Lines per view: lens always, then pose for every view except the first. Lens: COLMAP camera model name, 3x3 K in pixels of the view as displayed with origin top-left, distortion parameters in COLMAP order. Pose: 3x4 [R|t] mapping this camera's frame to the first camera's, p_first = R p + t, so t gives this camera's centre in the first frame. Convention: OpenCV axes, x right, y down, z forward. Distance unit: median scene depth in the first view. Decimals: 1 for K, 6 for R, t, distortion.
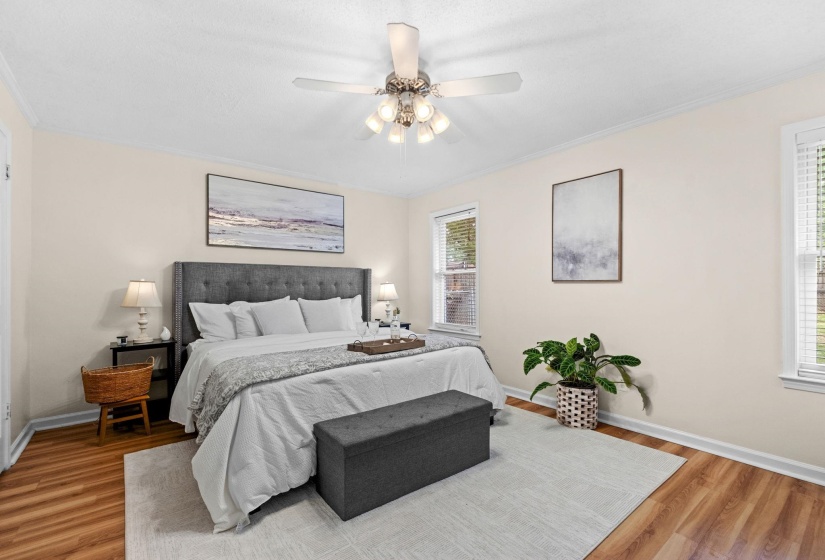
lens RADIAL K [[368.8, 0, 406.9], [0, 368.8, 282.7], [0, 0, 1]] dist [0.001702, 0.000078]
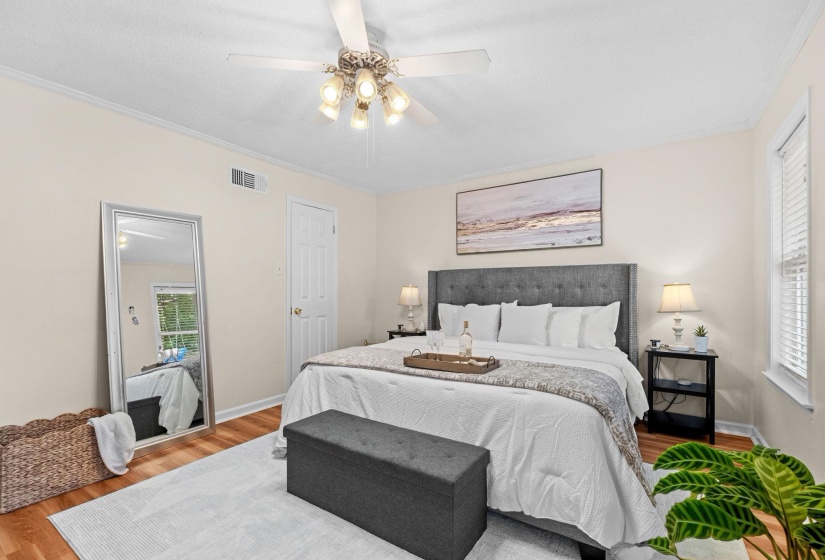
lens RADIAL K [[368.8, 0, 407.6], [0, 368.8, 282.7], [0, 0, 1]] dist [0.001702, 0.000078]
pose [[0.306247, -0.024233, -0.951644, 0.468864], [0.008840, 0.999705, -0.022612, 0.009975], [0.951911, -0.001487, 0.306371, 0.454155]]
